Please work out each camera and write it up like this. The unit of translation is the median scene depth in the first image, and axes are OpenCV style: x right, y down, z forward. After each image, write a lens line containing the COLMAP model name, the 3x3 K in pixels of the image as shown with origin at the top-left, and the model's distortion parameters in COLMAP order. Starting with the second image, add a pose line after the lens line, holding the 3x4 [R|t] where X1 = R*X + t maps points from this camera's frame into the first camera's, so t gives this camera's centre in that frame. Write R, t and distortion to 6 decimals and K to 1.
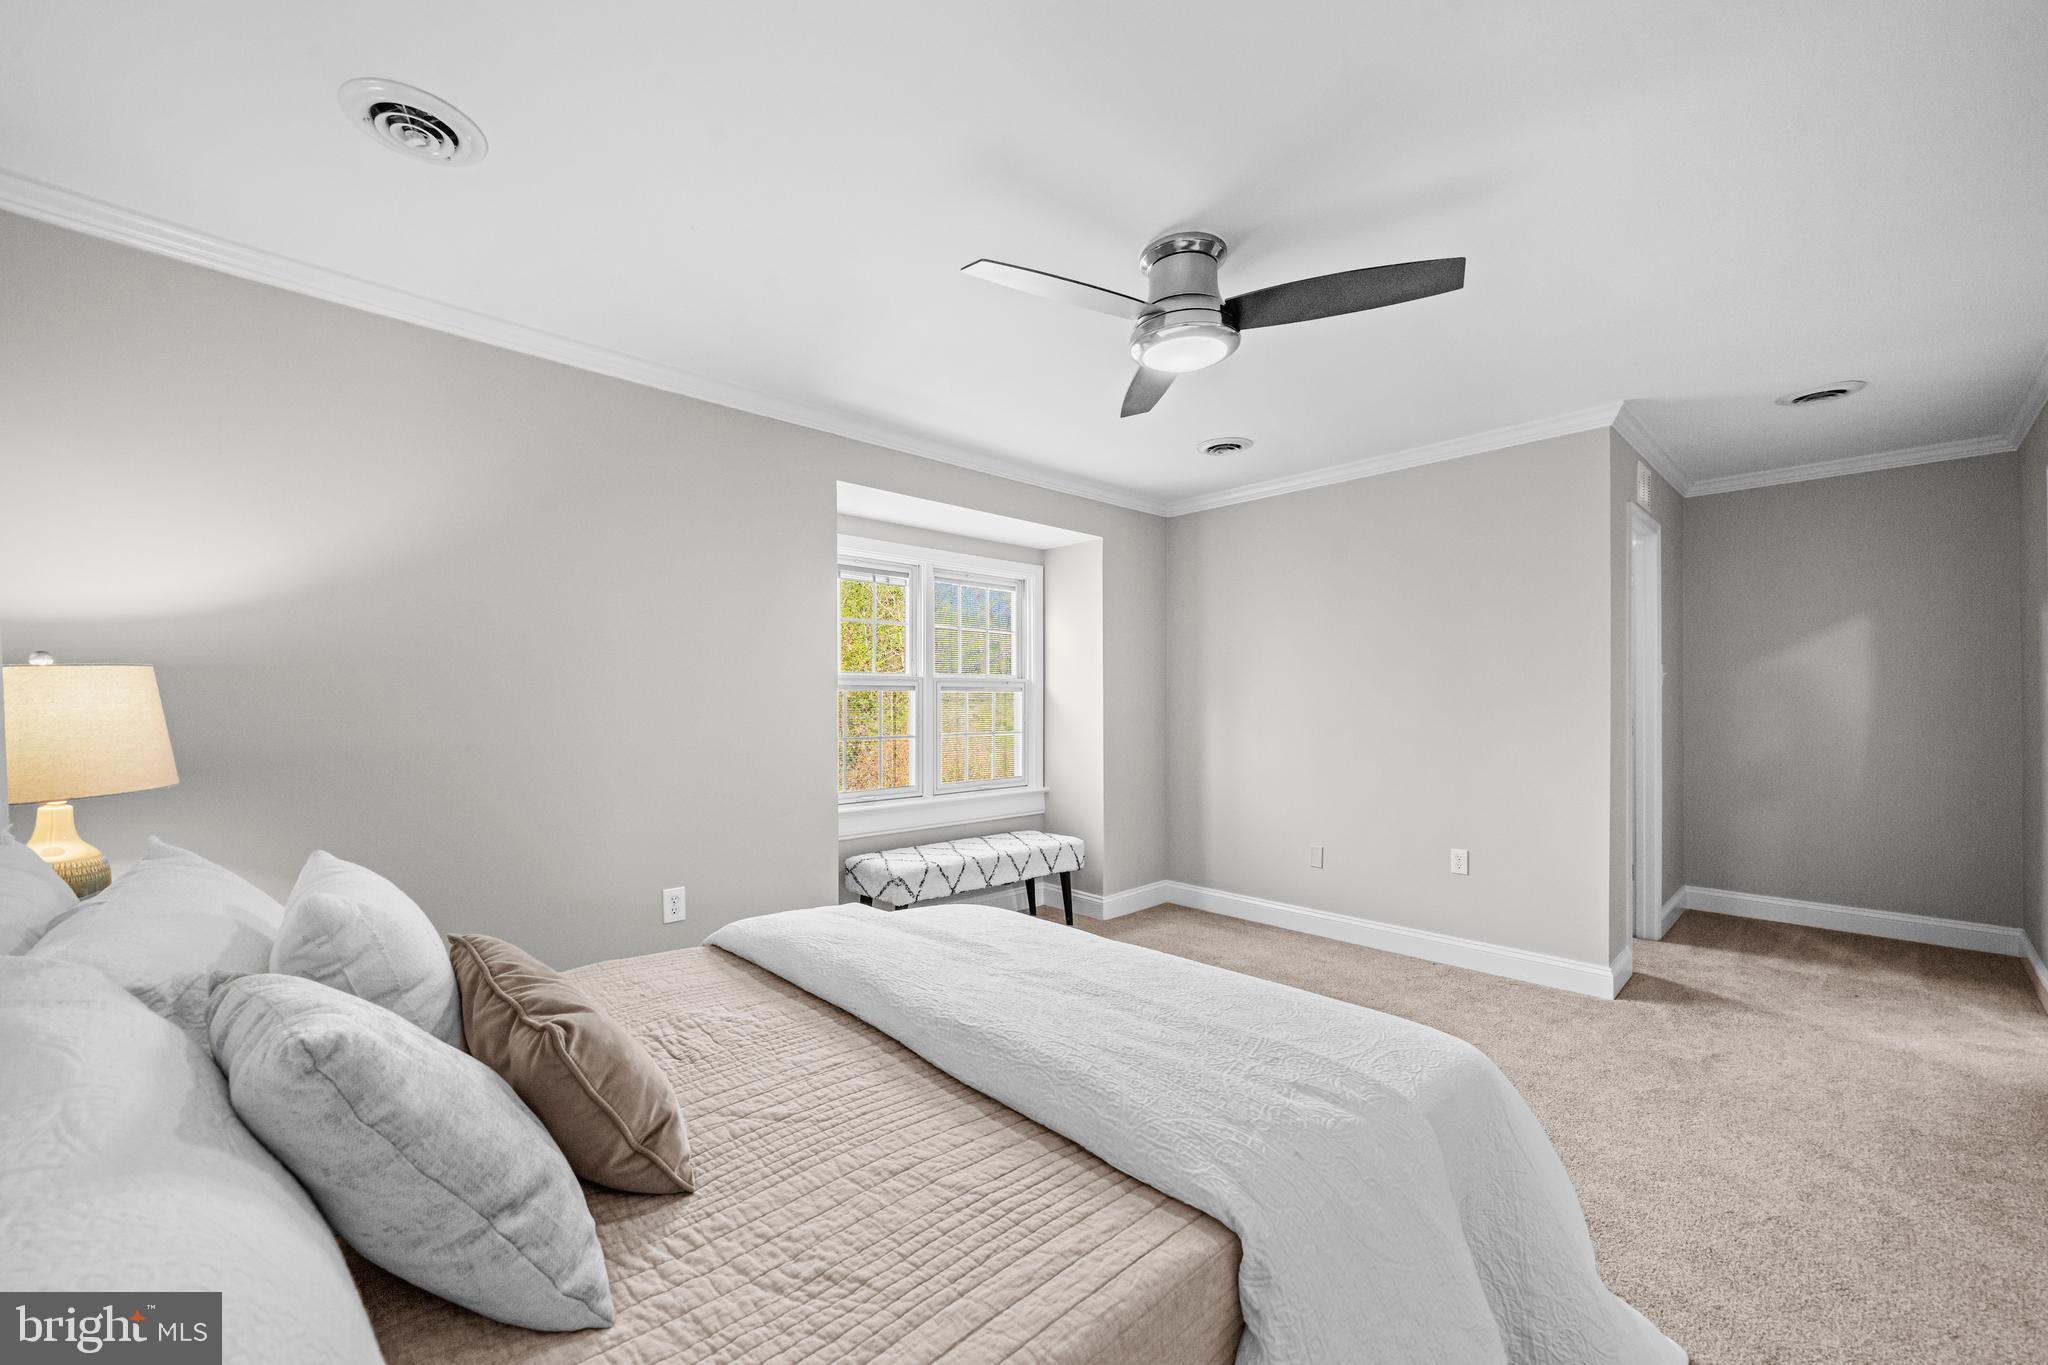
lens RADIAL K [[845.3, 0, 1024.0], [0, 845.3, 682.5], [0, 0, 1]] dist [0.000120, 0.000047]
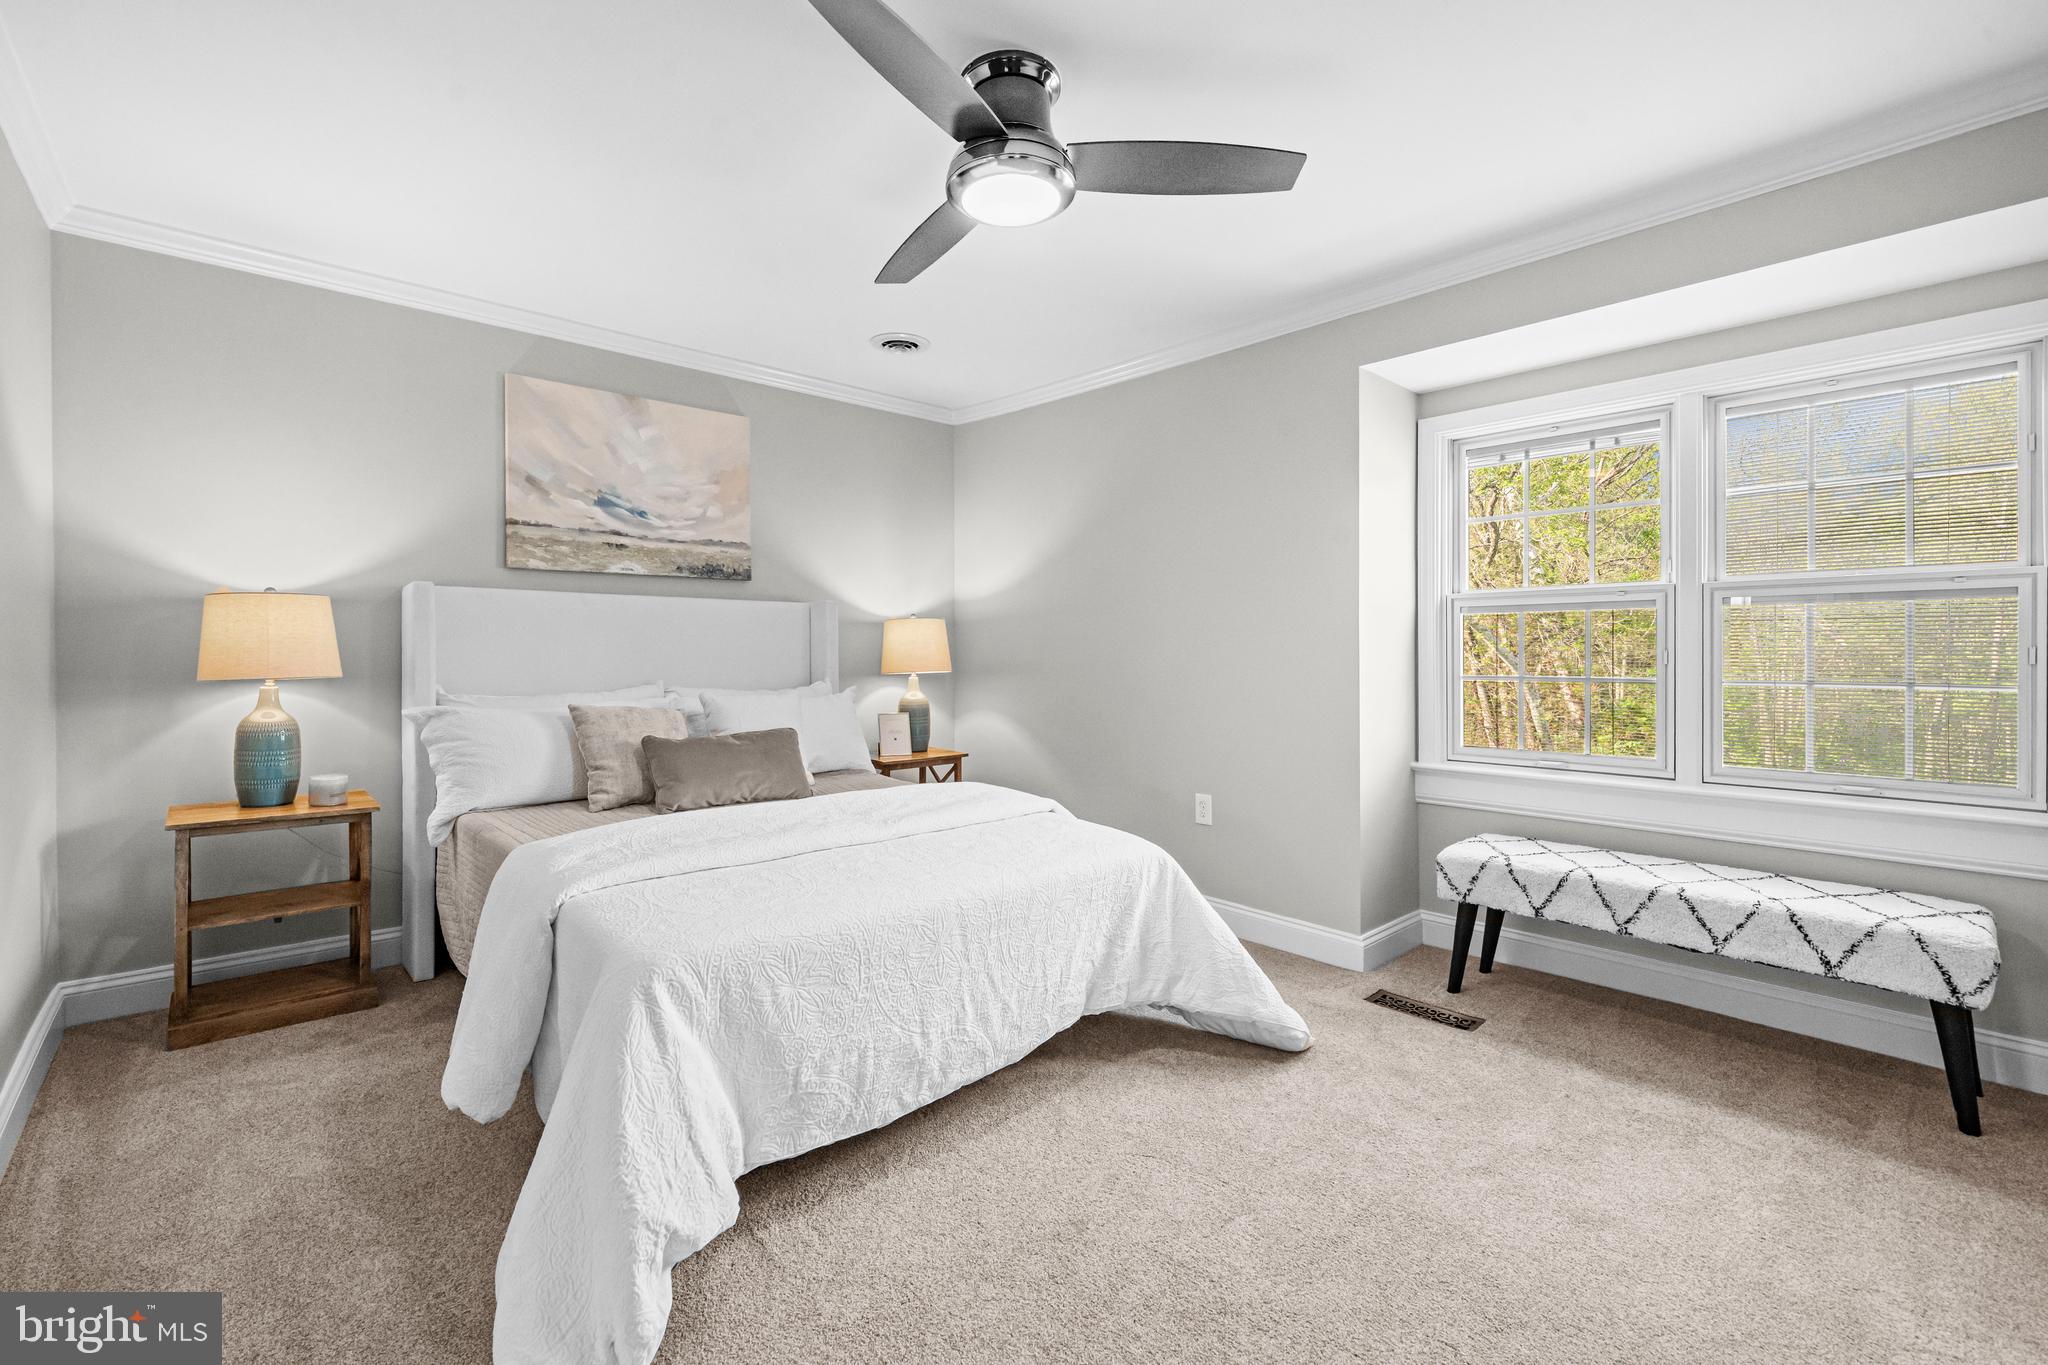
lens RADIAL K [[872.1, 0, 1026.6], [0, 872.1, 635.4], [0, 0, 1]] dist [-0.000543, 0.000051]
pose [[0.012586, 0.001738, -0.999919, 0.570784], [0.028952, 0.999579, 0.002102, 0.017619], [0.999502, -0.028976, 0.012531, 0.582914]]
